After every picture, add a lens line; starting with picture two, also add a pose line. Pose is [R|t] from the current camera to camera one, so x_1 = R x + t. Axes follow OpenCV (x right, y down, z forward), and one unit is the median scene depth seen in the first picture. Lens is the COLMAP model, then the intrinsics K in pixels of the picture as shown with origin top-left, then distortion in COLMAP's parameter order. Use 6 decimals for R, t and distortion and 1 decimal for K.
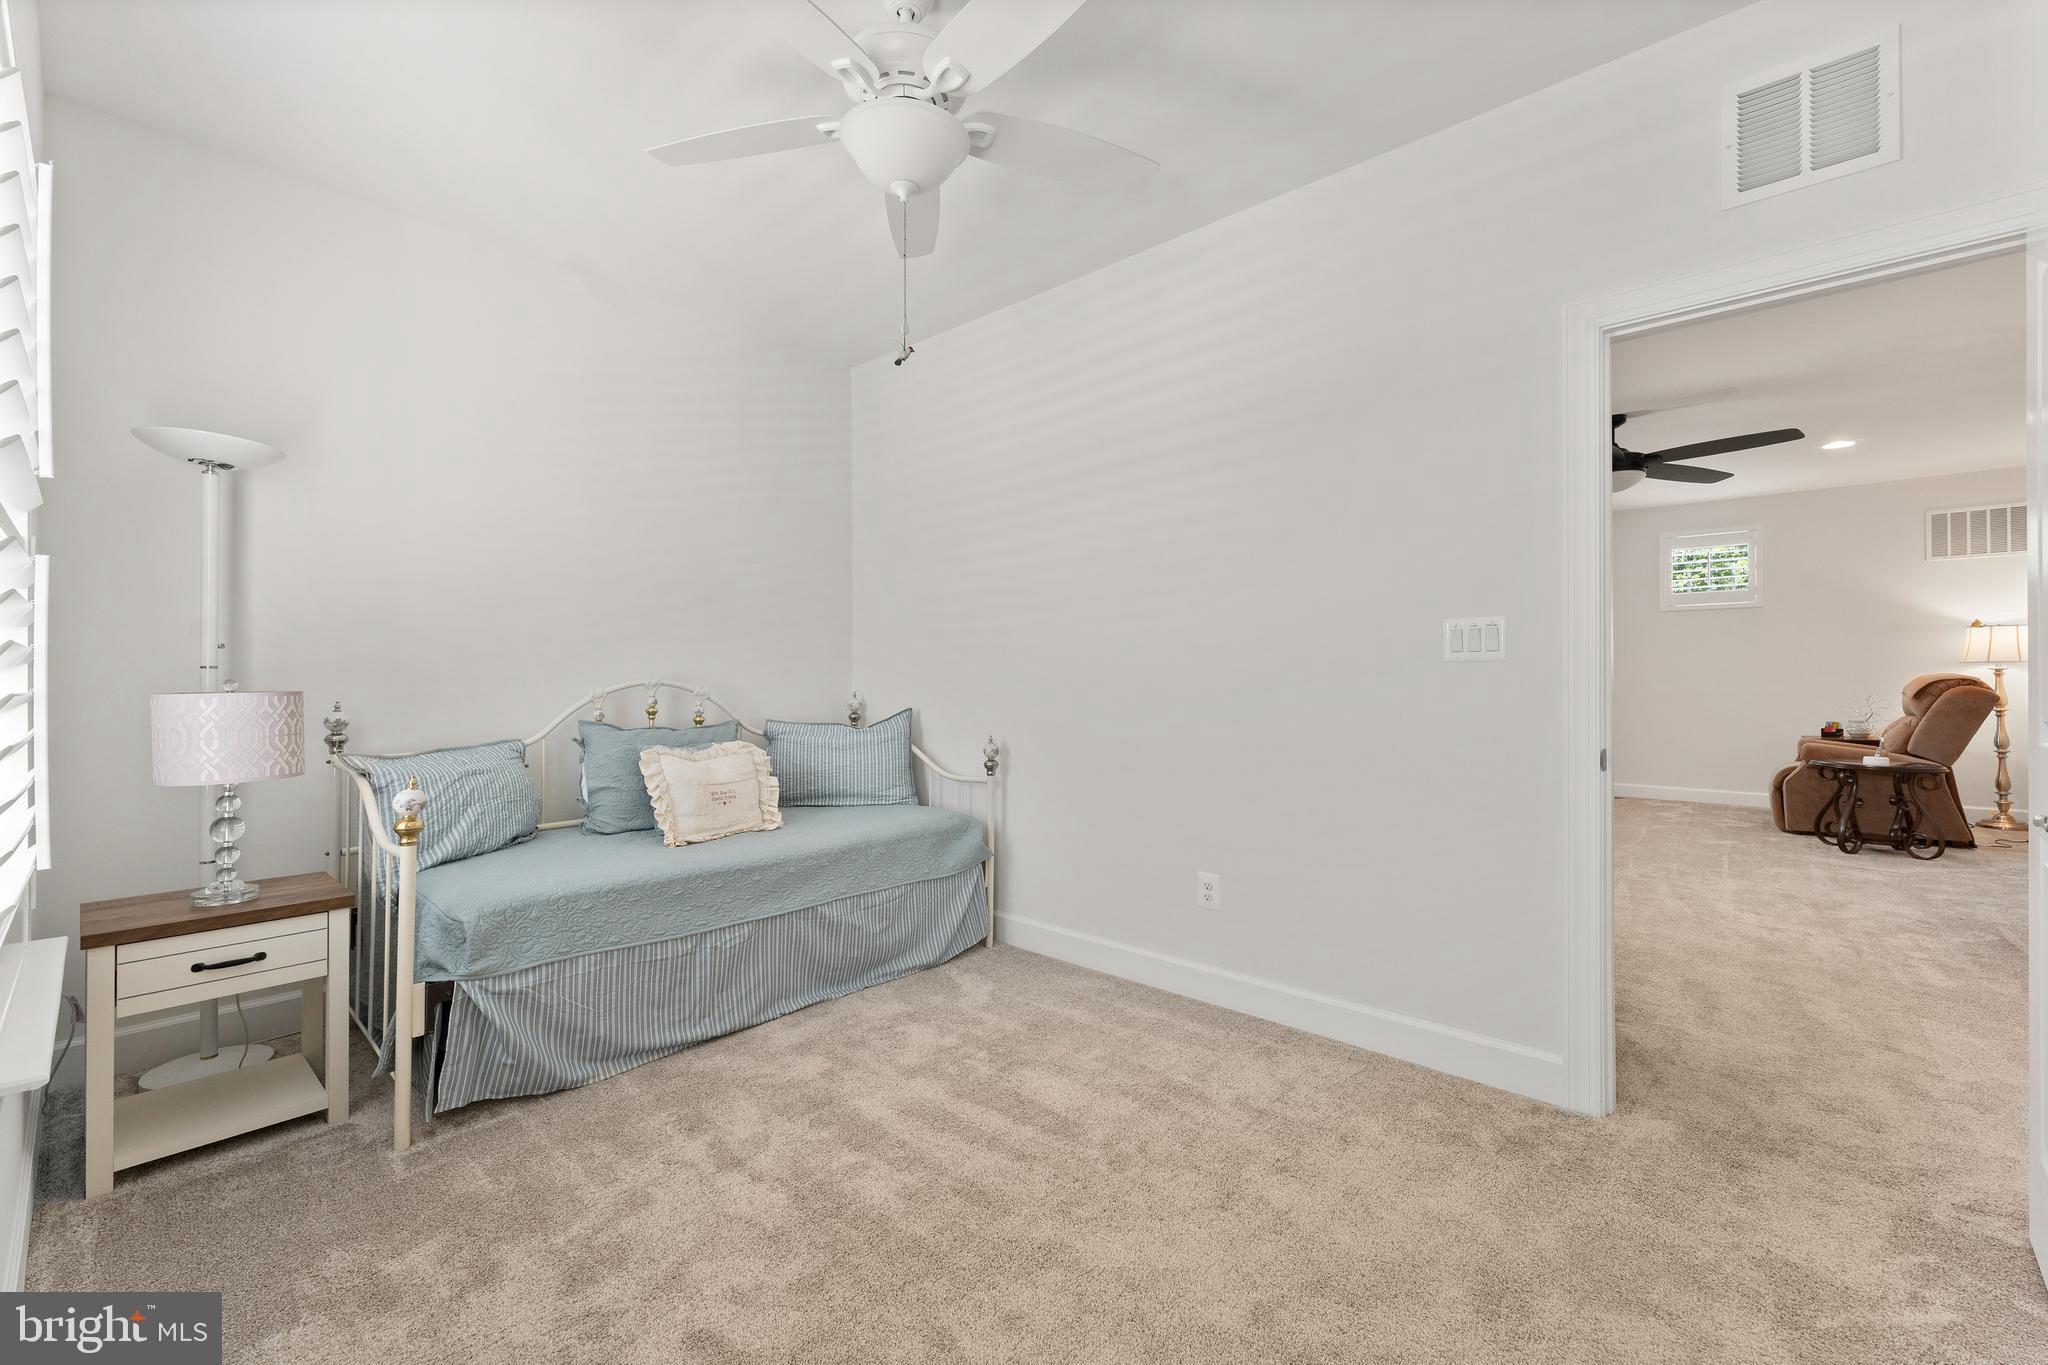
lens RADIAL K [[836.0, 0, 1019.4], [0, 836.0, 674.9], [0, 0, 1]] dist [0.001566, -0.000300]
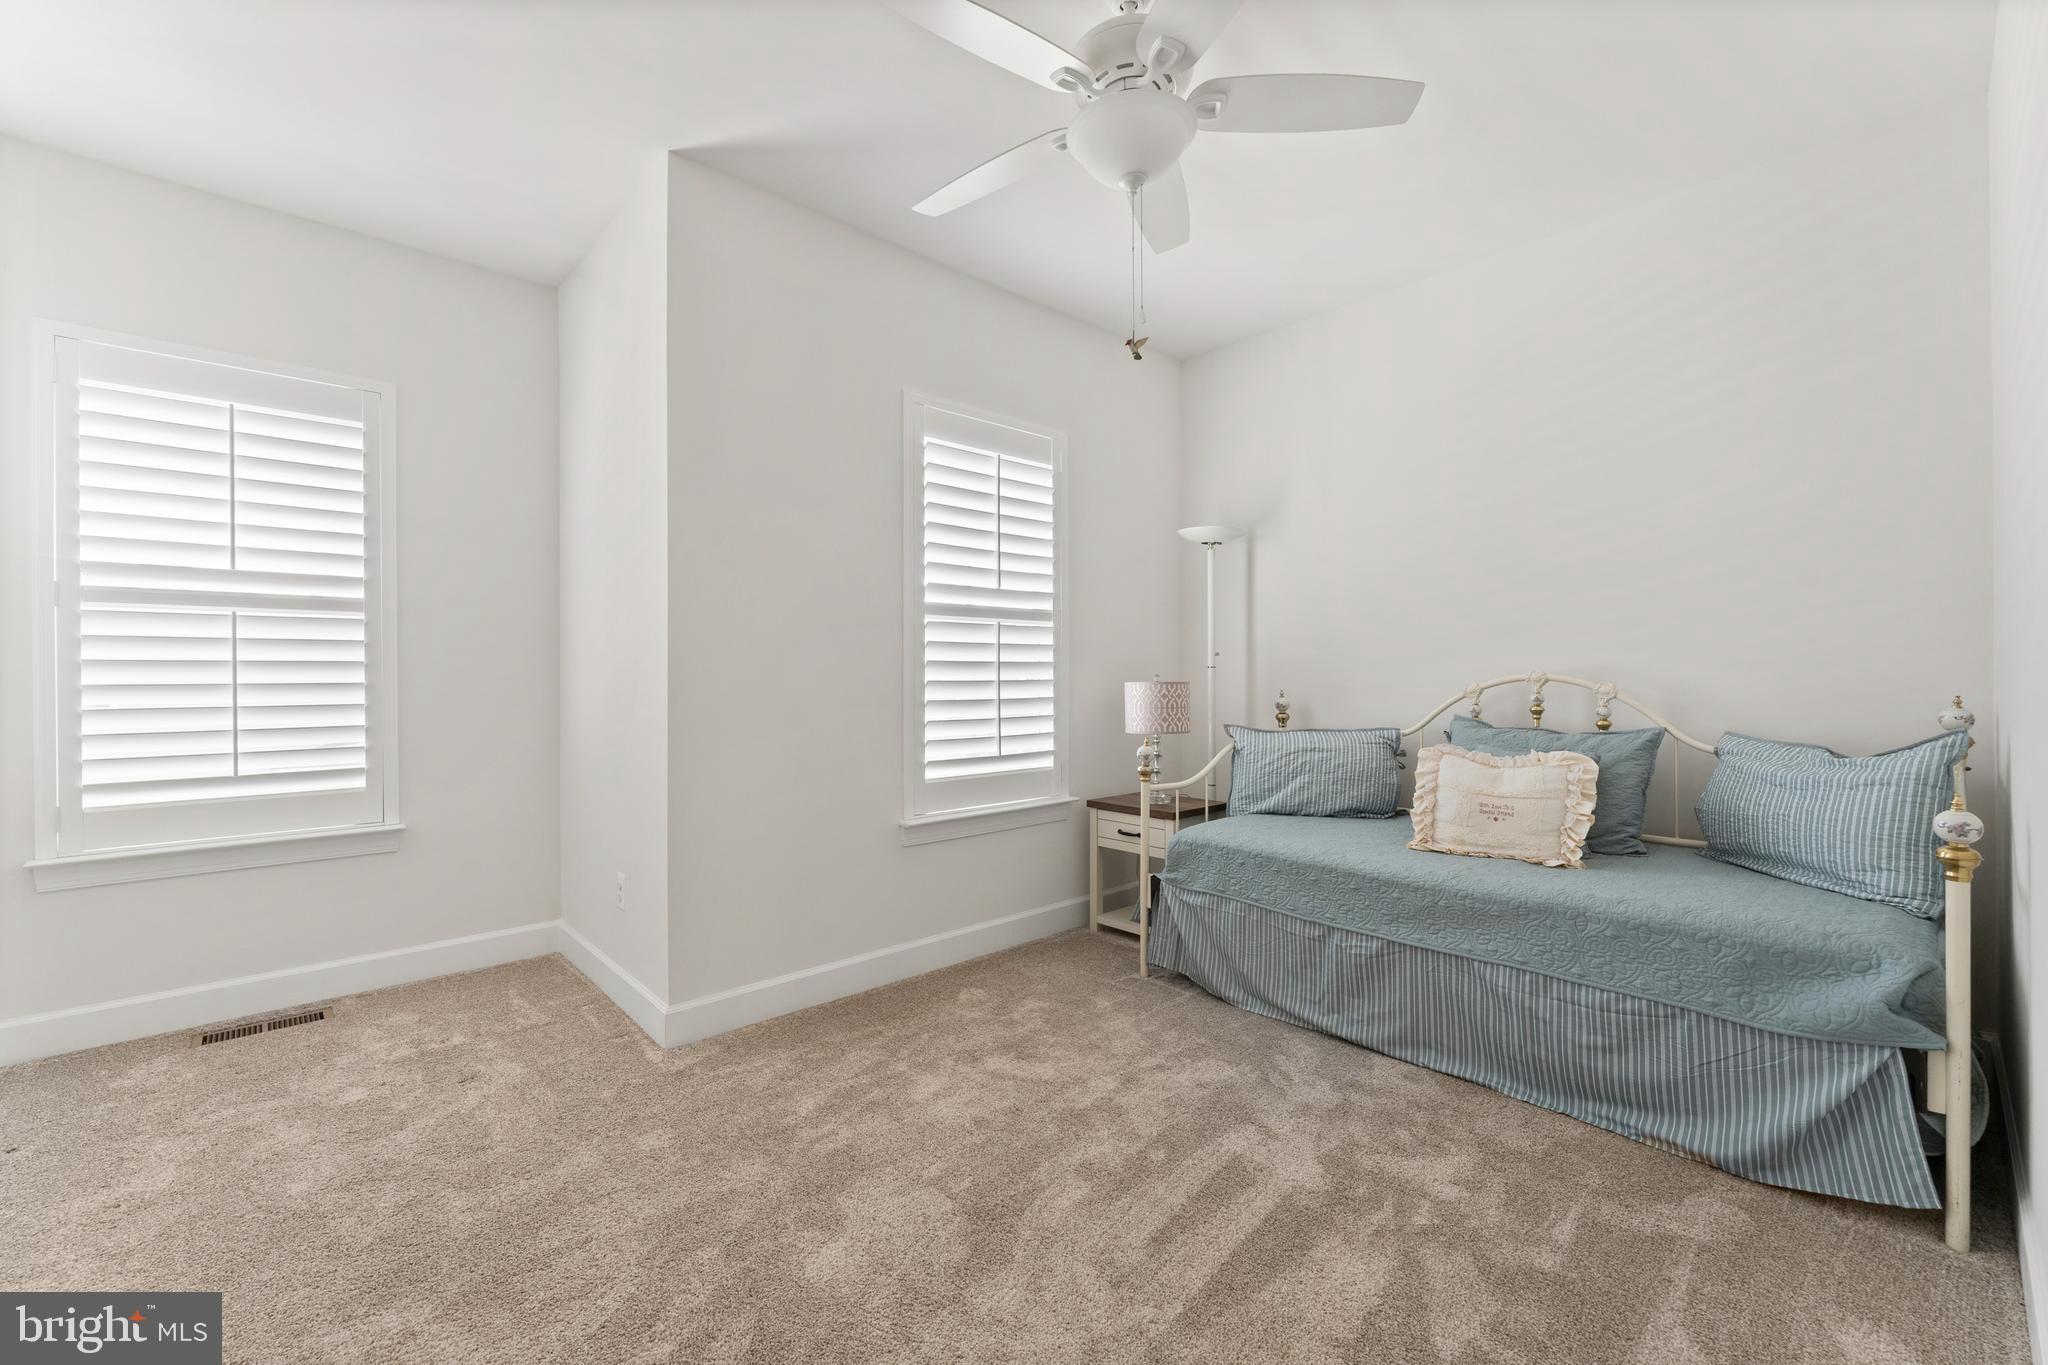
lens RADIAL K [[836.0, 0, 1019.4], [0, 836.0, 674.9], [0, 0, 1]] dist [0.001566, -0.000300]
pose [[-0.091916, -0.002282, -0.995764, 0.629333], [0.003672, 0.999990, -0.002630, 0.008557], [0.995760, -0.003898, -0.091907, 0.696841]]
